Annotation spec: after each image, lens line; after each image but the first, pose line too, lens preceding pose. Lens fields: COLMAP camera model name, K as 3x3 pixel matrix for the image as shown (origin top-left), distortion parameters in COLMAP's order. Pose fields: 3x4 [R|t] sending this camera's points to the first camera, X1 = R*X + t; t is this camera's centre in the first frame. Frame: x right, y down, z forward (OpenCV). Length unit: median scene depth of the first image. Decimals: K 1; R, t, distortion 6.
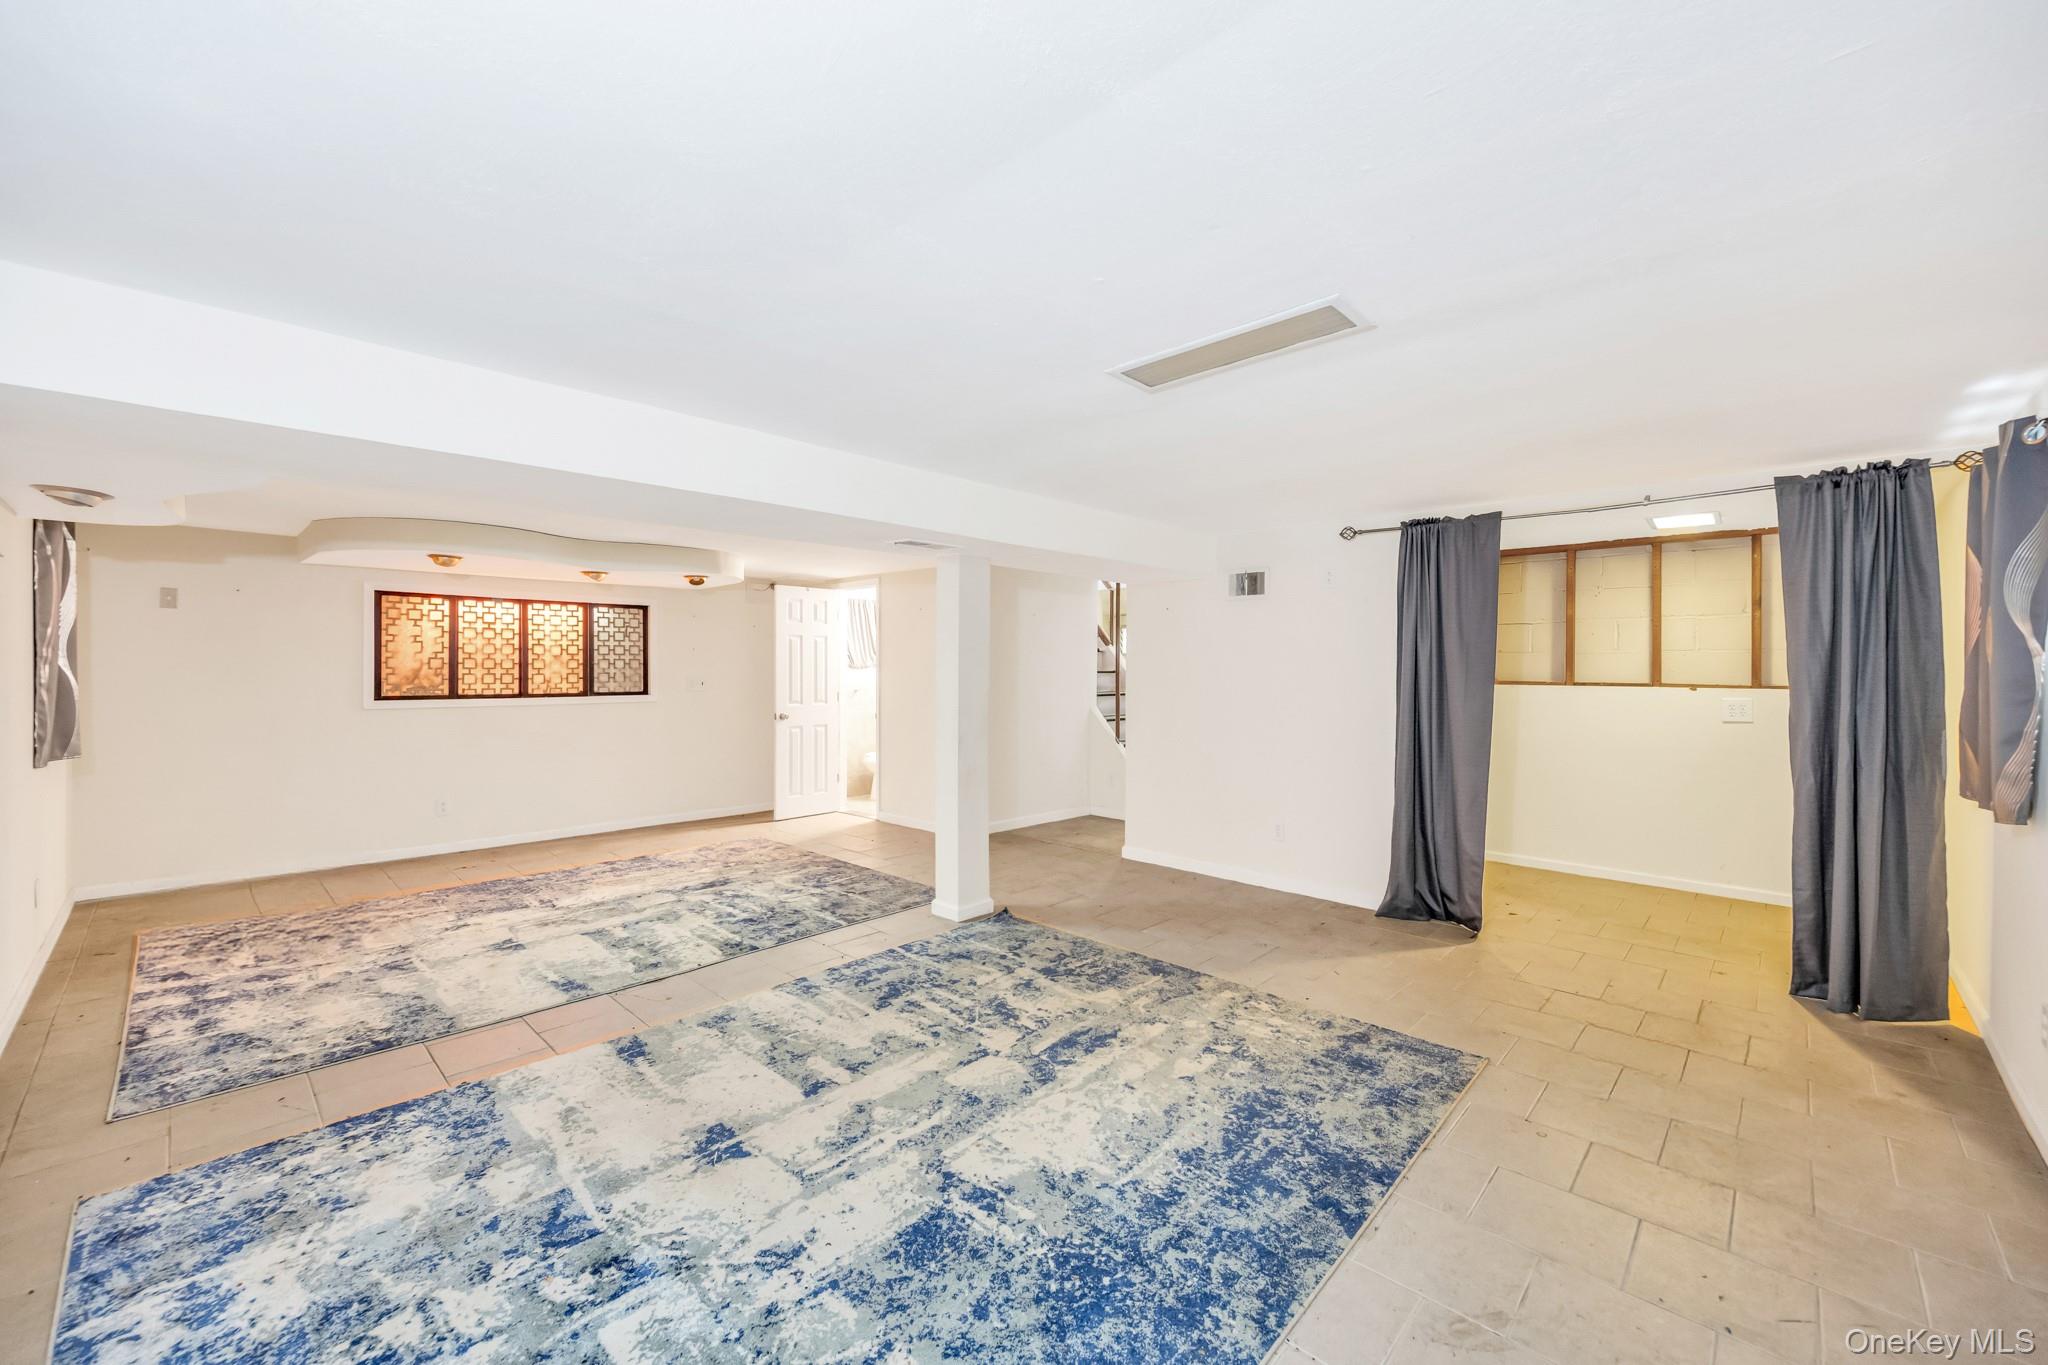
lens RADIAL K [[807.5, 0, 1023.7], [0, 807.5, 672.0], [0, 0, 1]] dist [-0.000030, 0.000222]
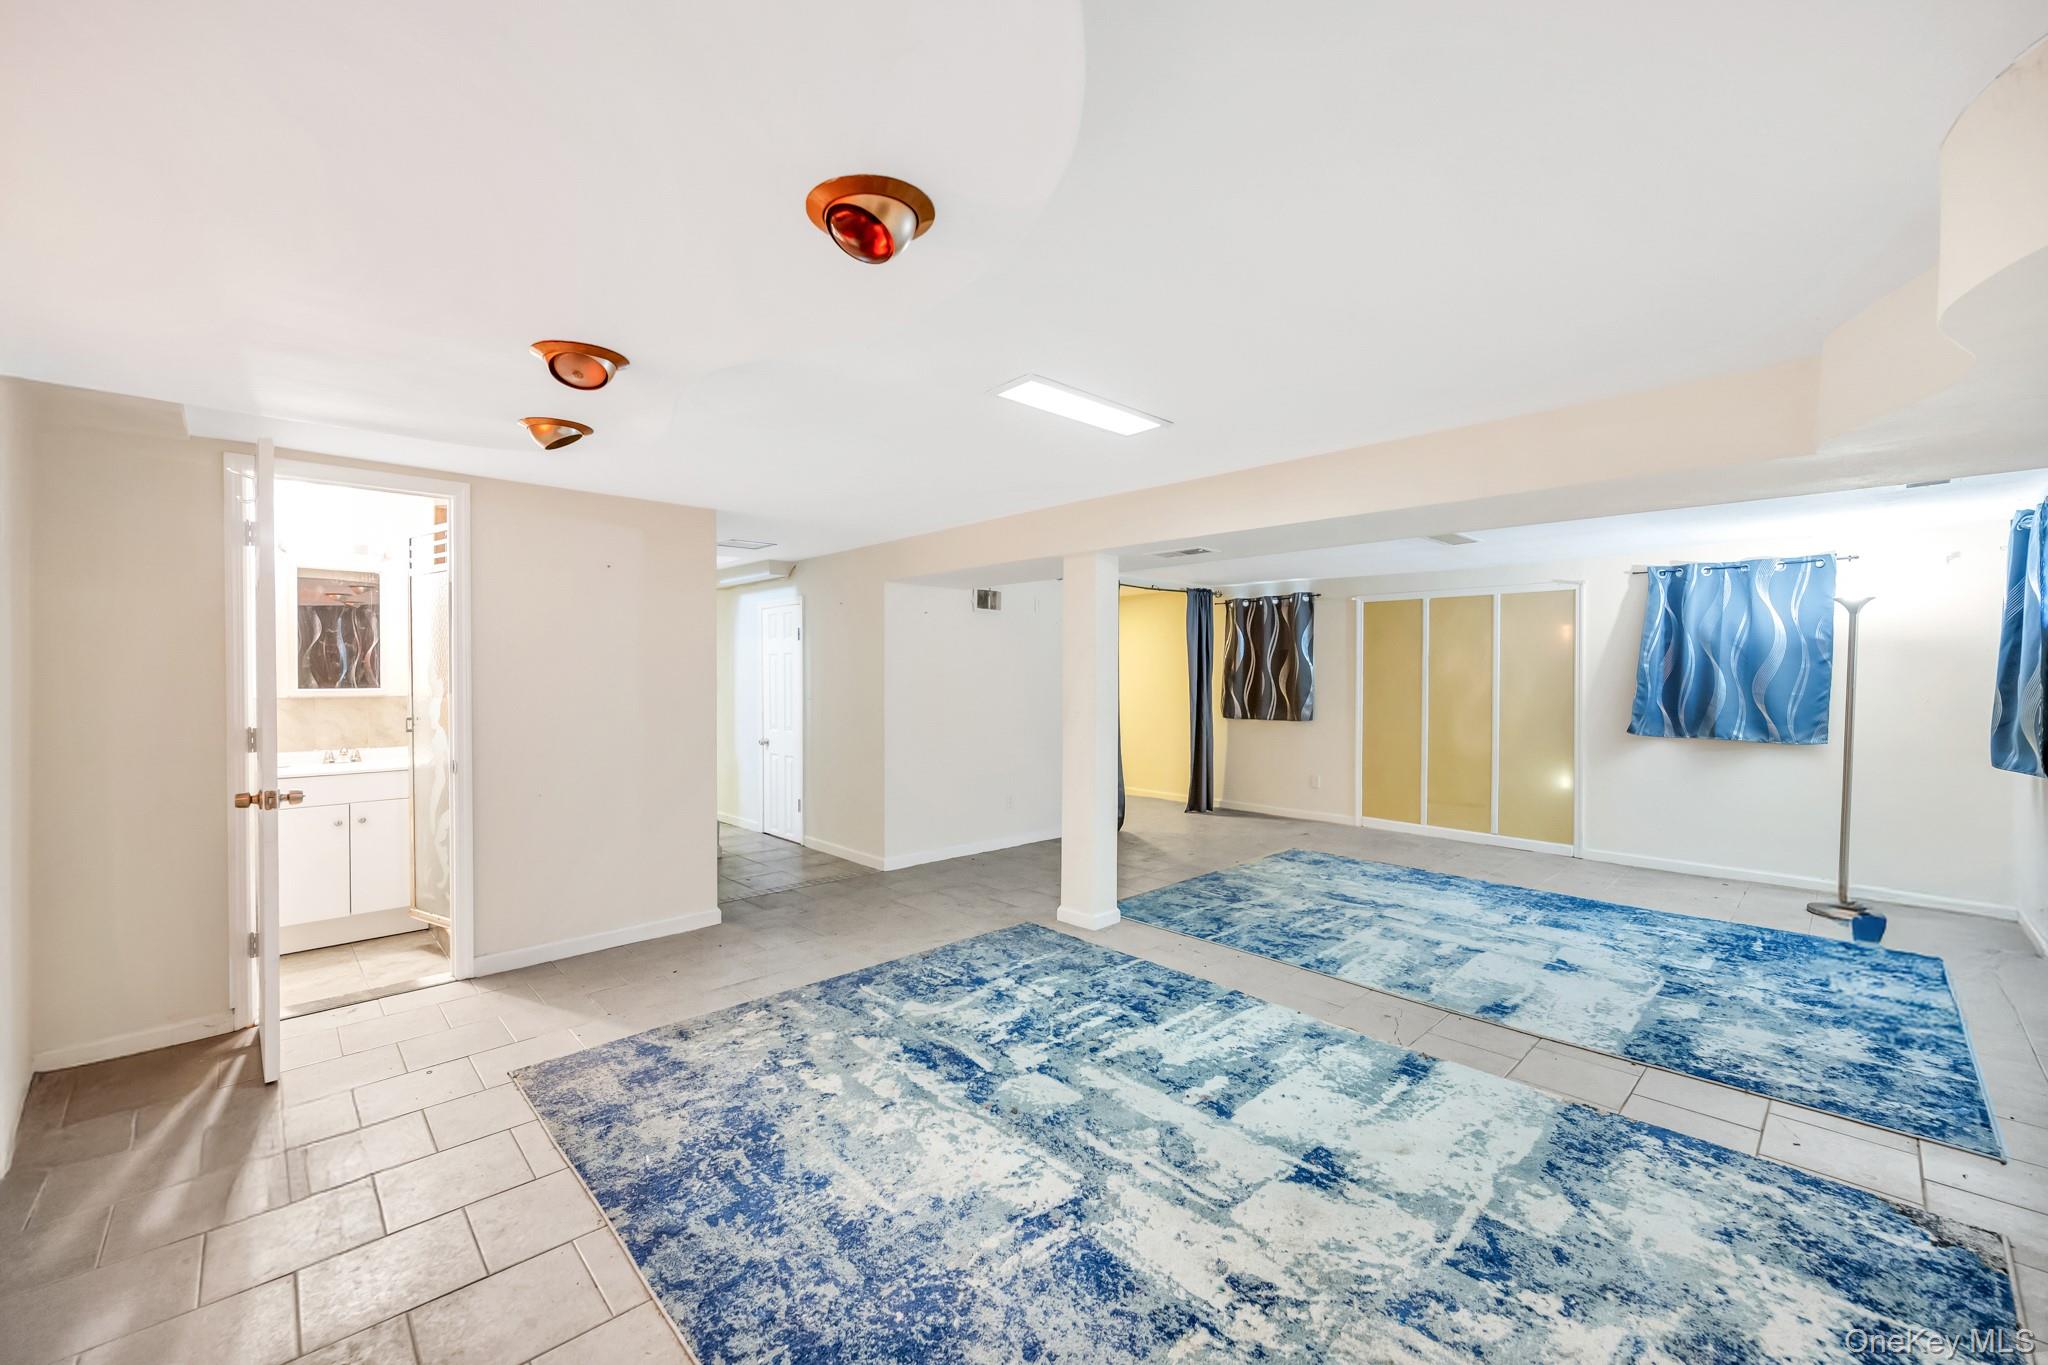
lens RADIAL K [[807.5, 0, 1013.4], [0, 807.5, 682.6], [0, 0, 1]] dist [-0.000030, 0.000222]
pose [[0.053319, -0.012510, 0.998499, -1.530137], [0.000724, 0.999922, 0.012489, -0.007672], [-0.998577, 0.000057, 0.053324, 1.500294]]
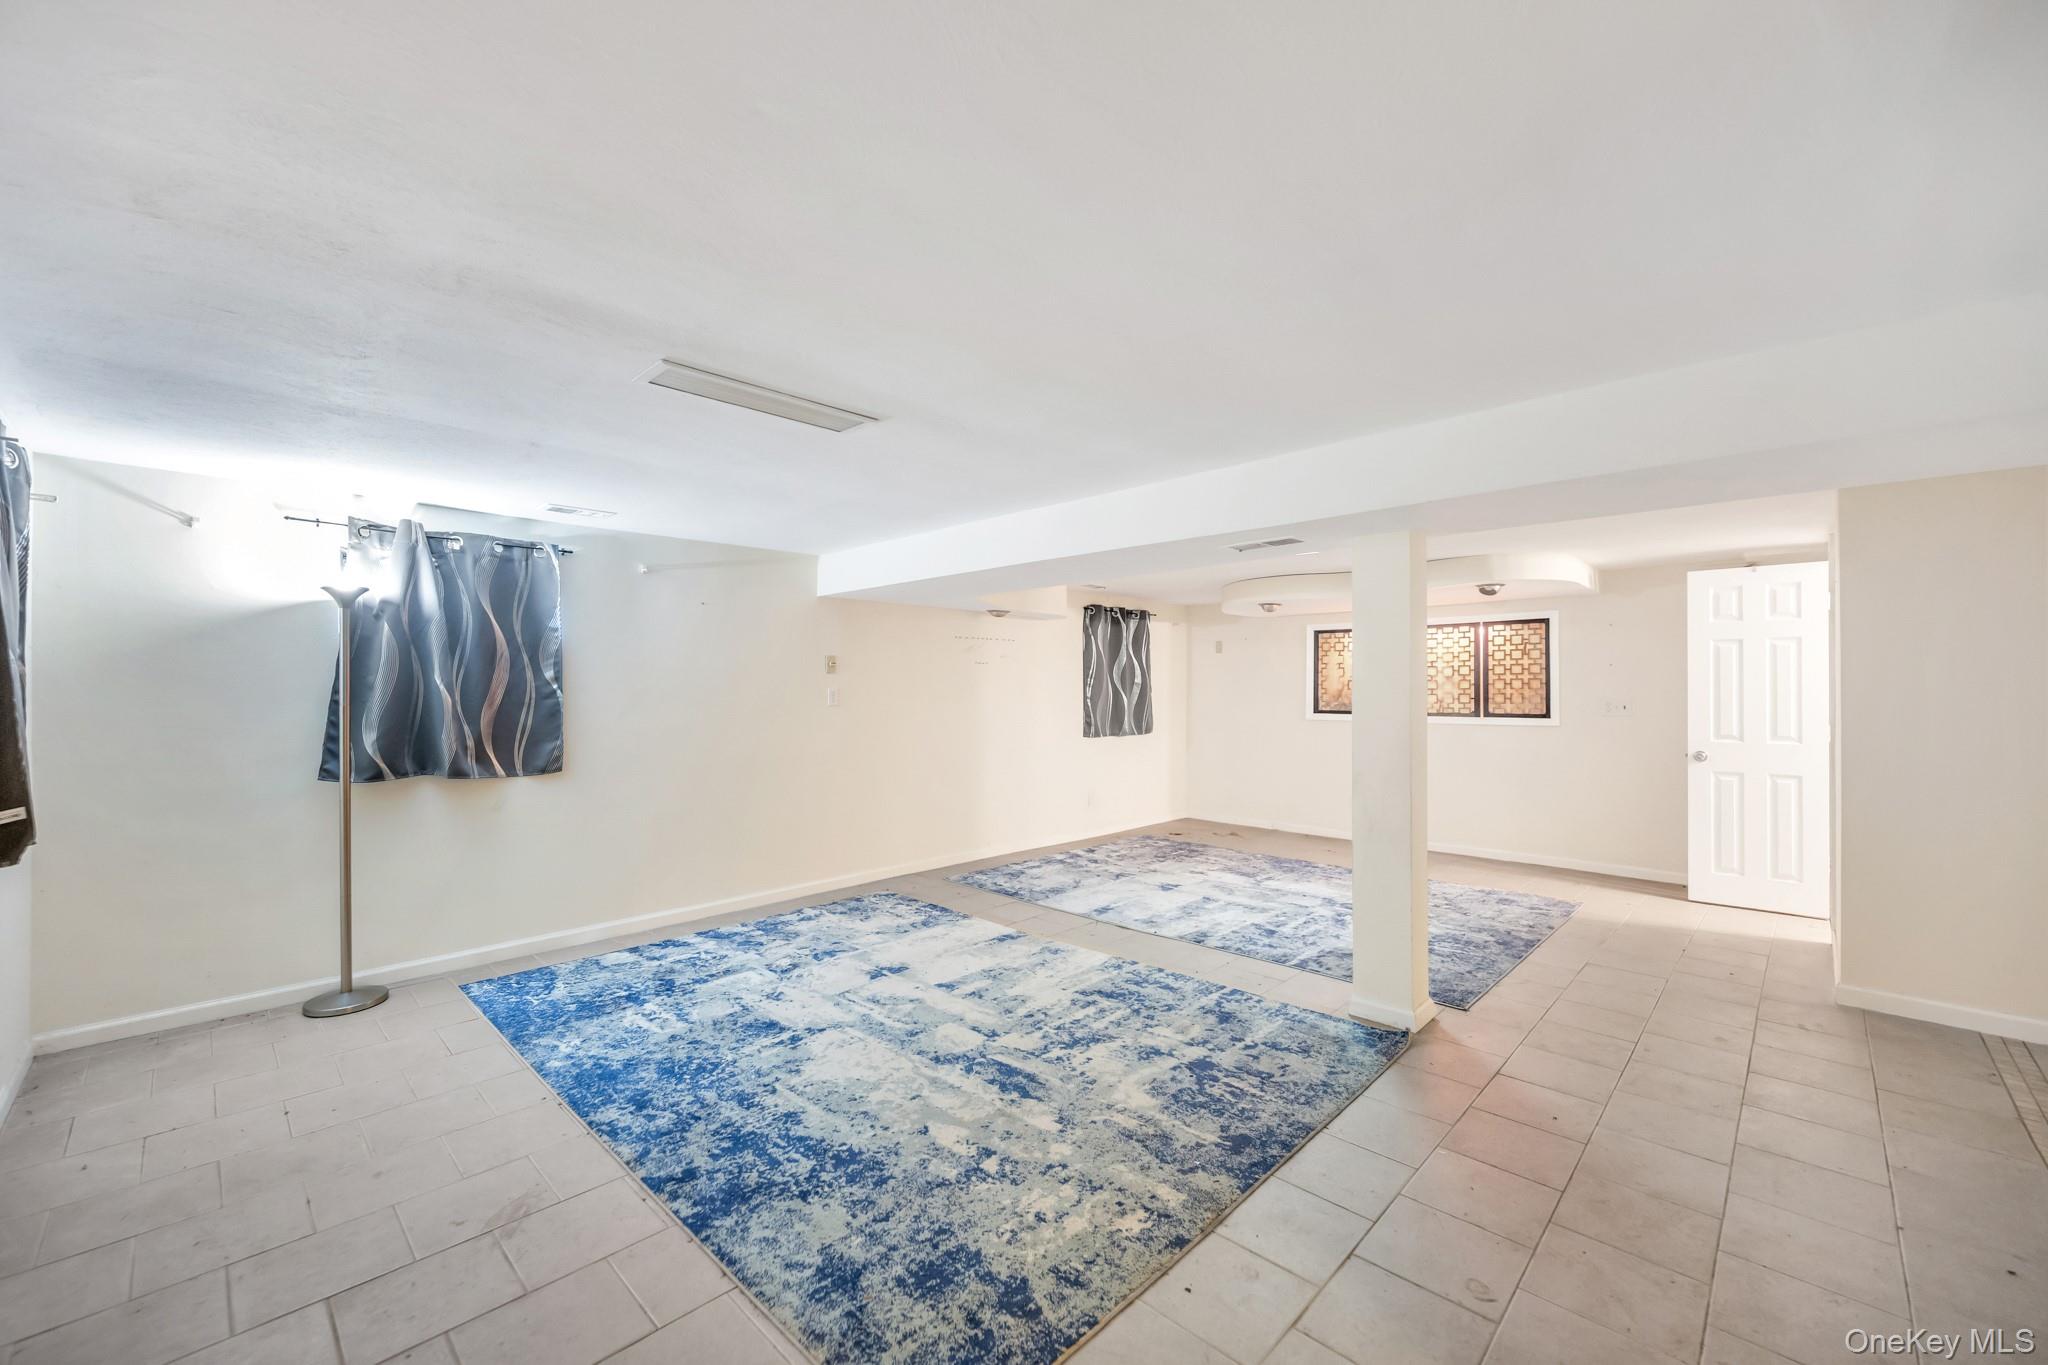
lens RADIAL K [[807.5, 0, 1027.4], [0, 807.5, 688.9], [0, 0, 1]] dist [-0.000030, 0.000222]
pose [[-0.001418, -0.002972, -0.999995, 0.966797], [-0.003737, 0.999989, -0.002967, 0.001458], [0.999992, 0.003733, -0.001429, 0.960393]]
